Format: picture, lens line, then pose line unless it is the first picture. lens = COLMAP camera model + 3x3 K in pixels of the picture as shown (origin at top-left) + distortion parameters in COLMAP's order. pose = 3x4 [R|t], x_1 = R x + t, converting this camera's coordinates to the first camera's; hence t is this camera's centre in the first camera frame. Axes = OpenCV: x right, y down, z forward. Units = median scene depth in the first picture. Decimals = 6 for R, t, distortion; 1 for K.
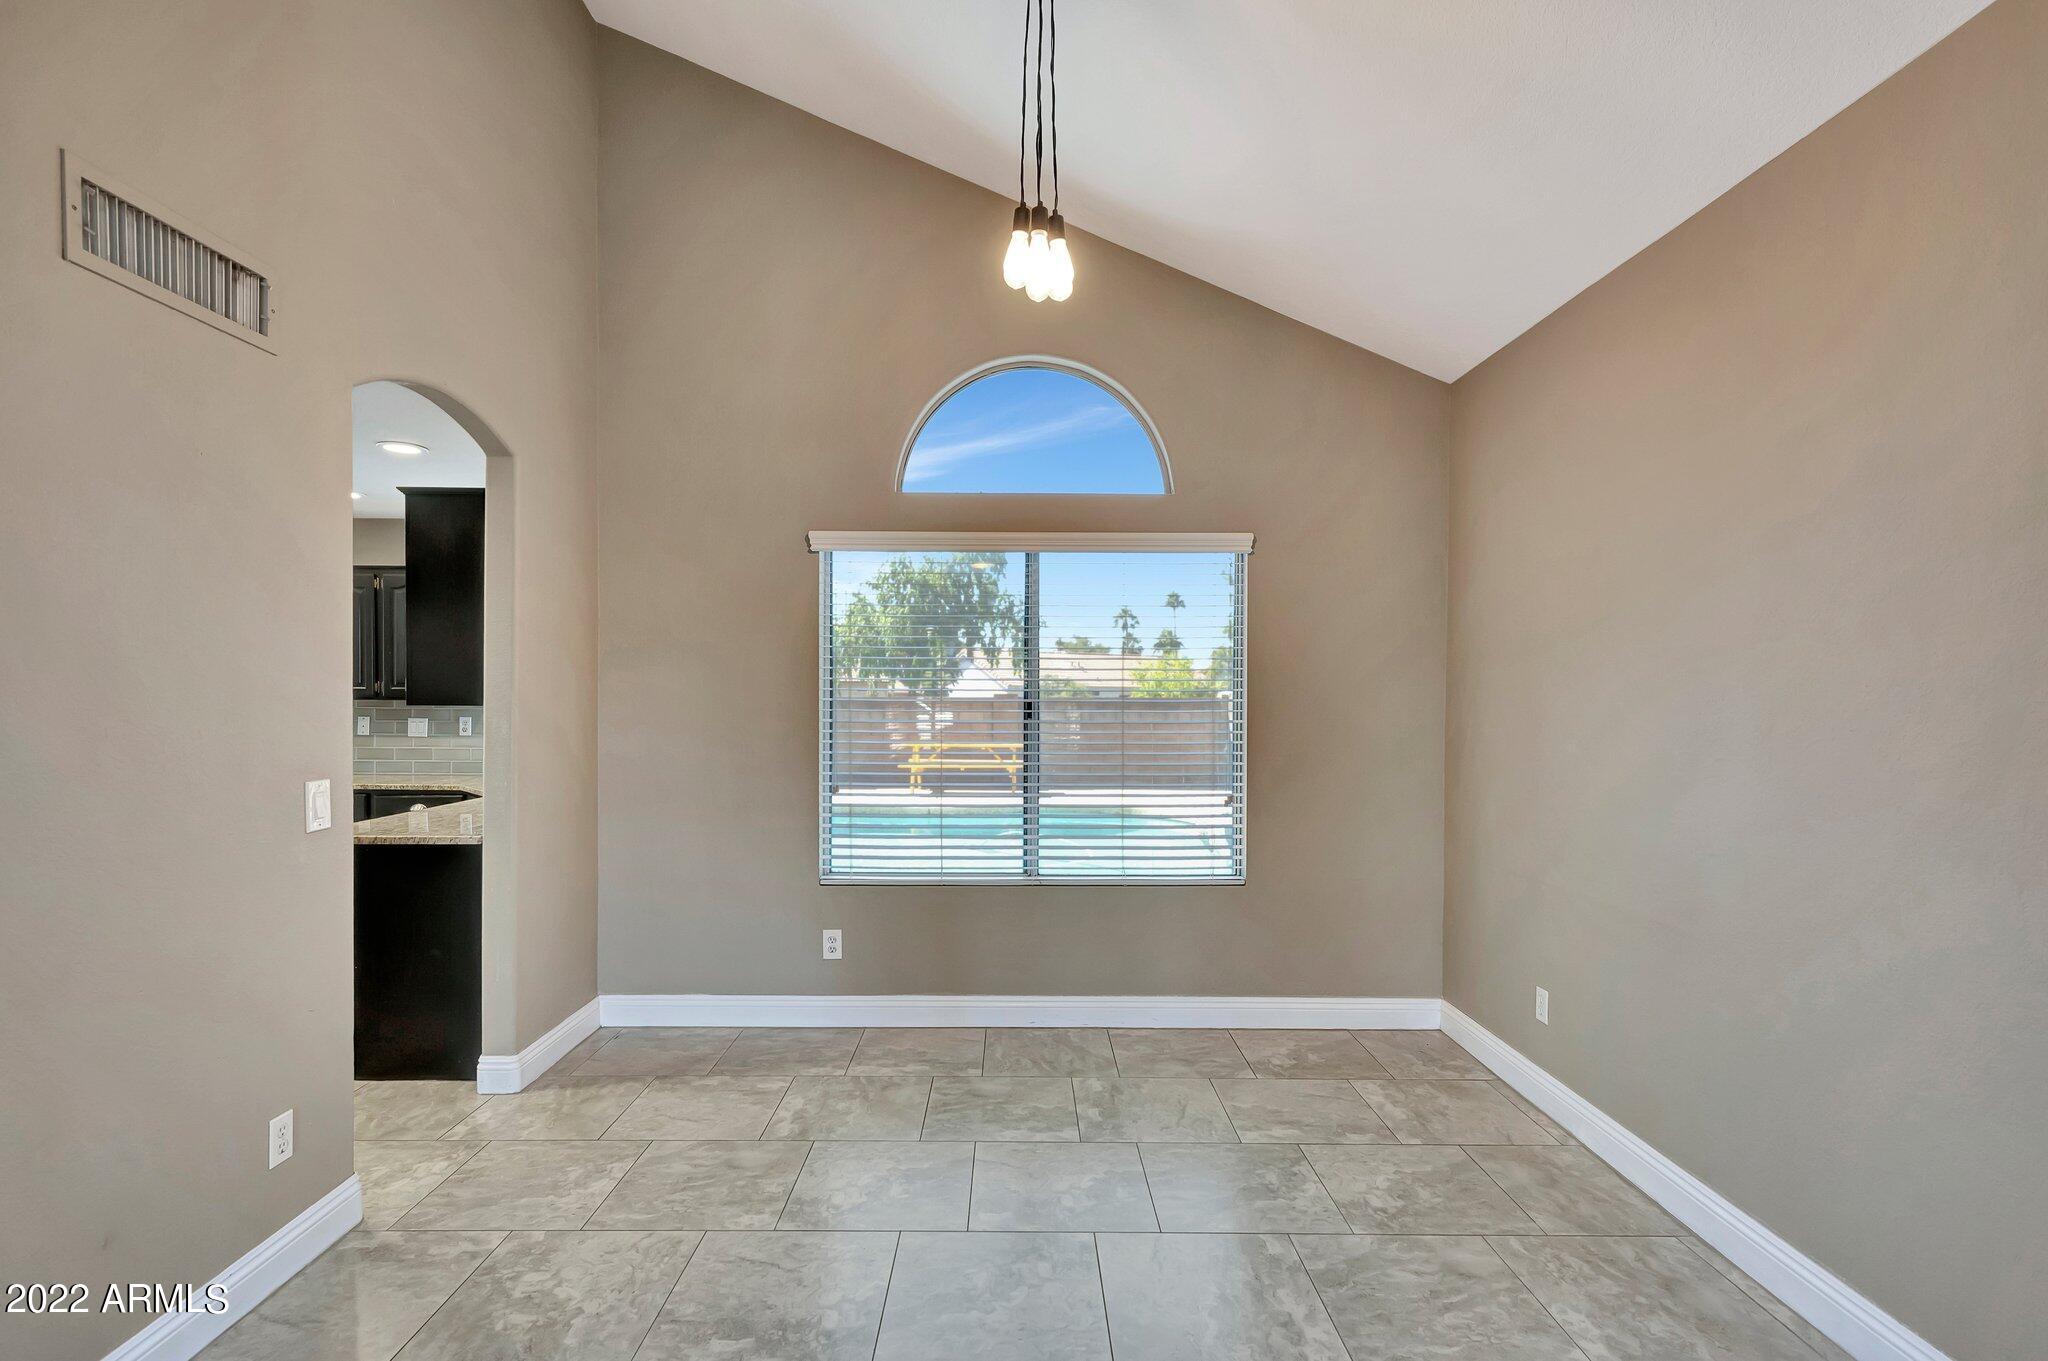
lens RADIAL K [[947.4, 0, 1014.0], [0, 947.4, 709.5], [0, 0, 1]] dist [-0.006783, 0.000596]
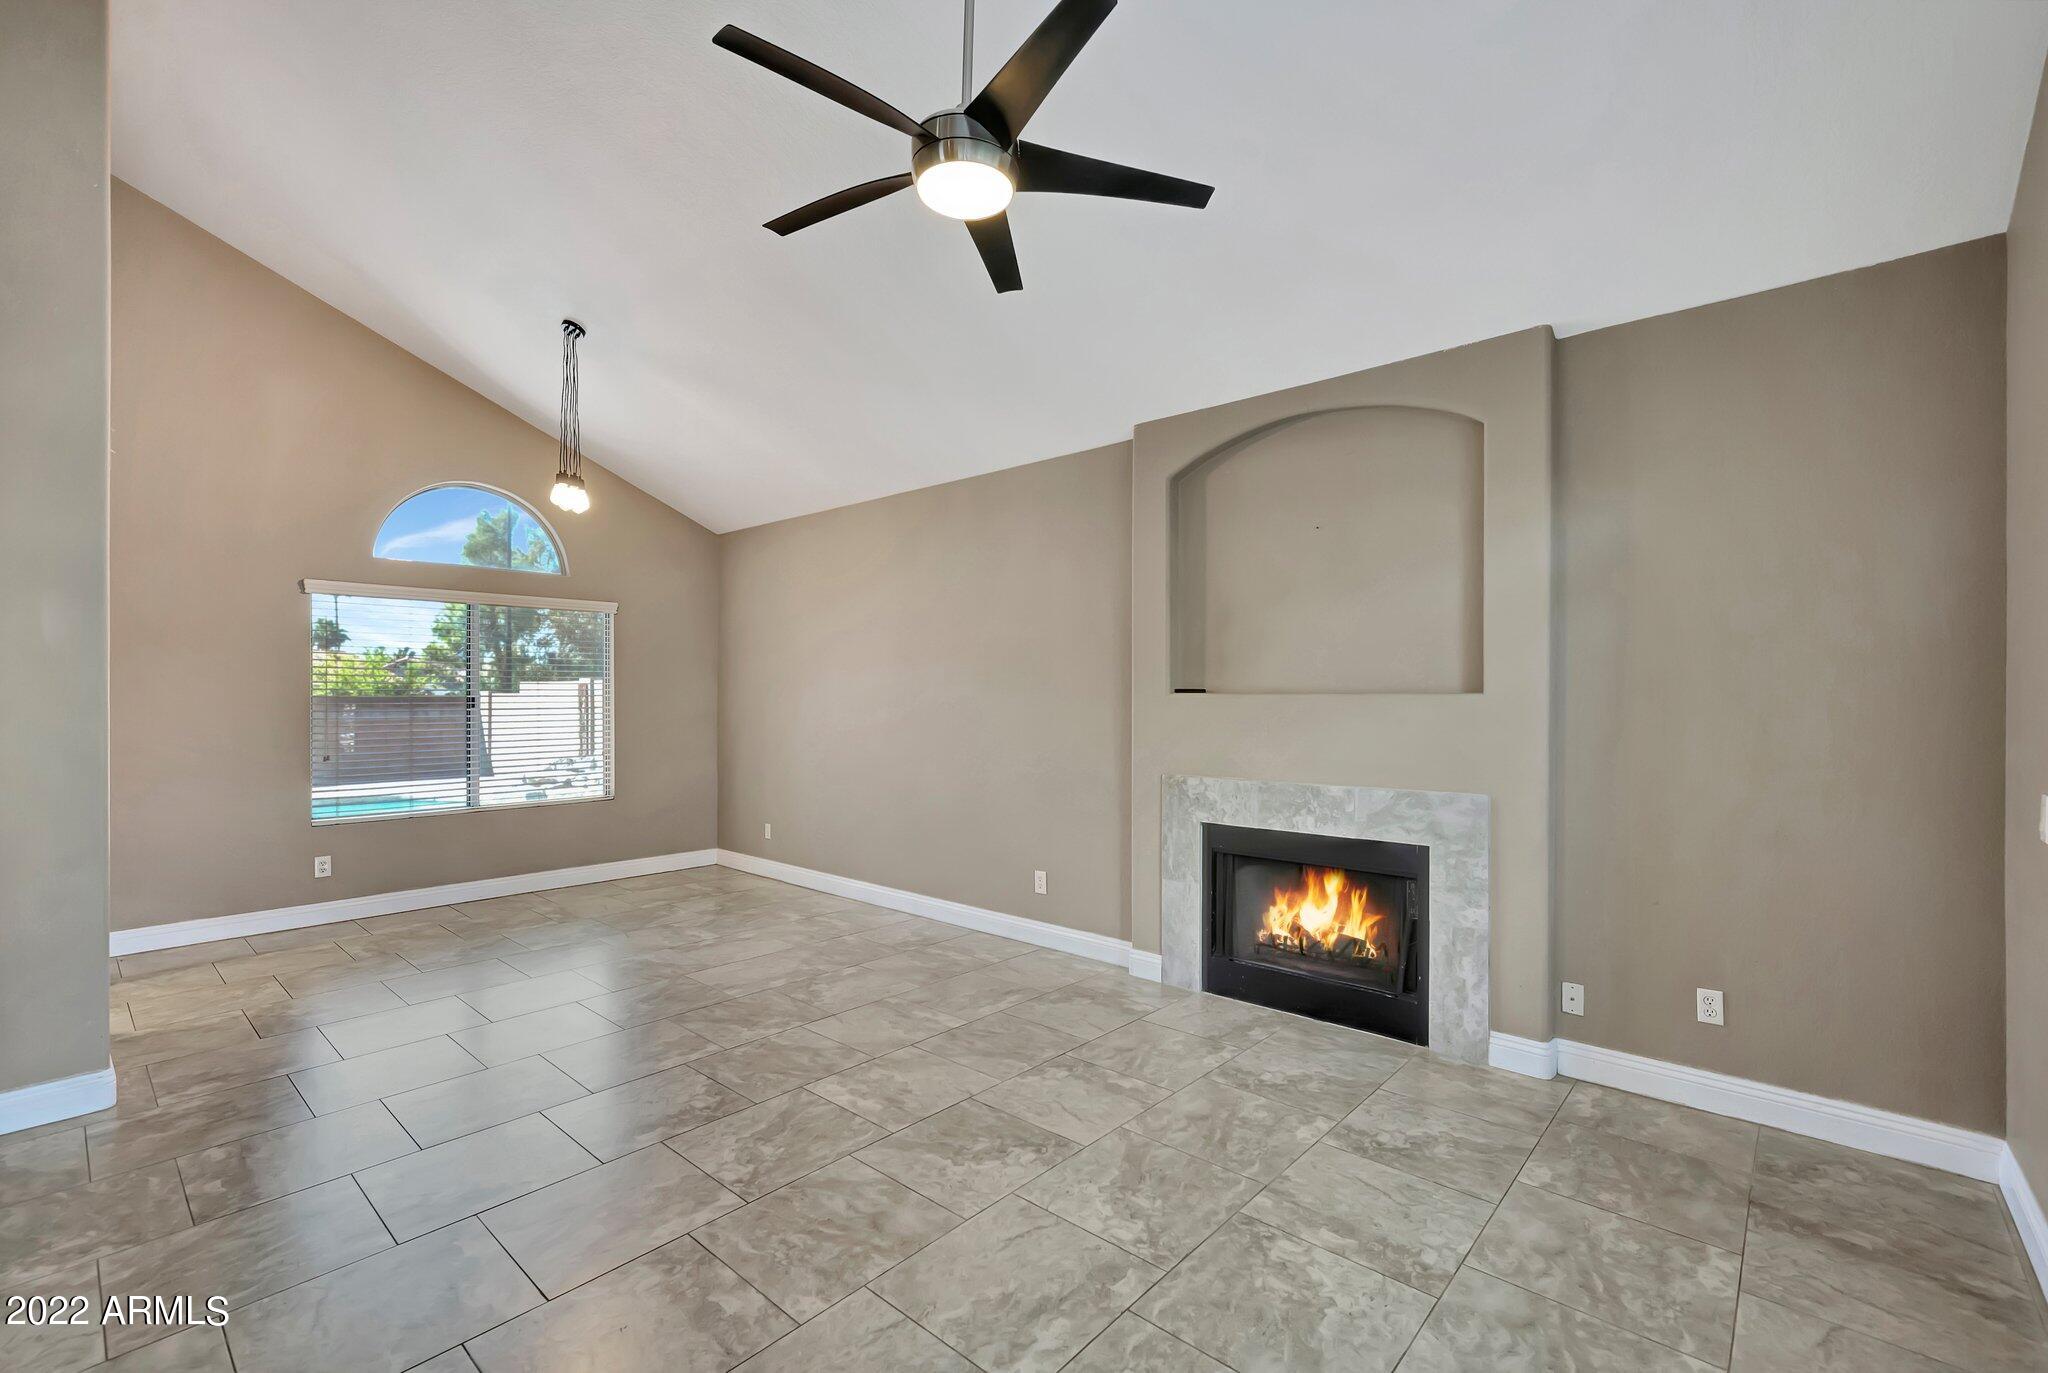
lens RADIAL K [[892.8, 0, 1035.9], [0, 892.8, 691.6], [0, 0, 1]] dist [-0.003433, -0.000525]
pose [[0.659292, -0.002510, 0.751883, -0.493472], [0.014729, 0.999846, -0.009578, 0.012133], [-0.751743, 0.017390, 0.659227, -0.705854]]
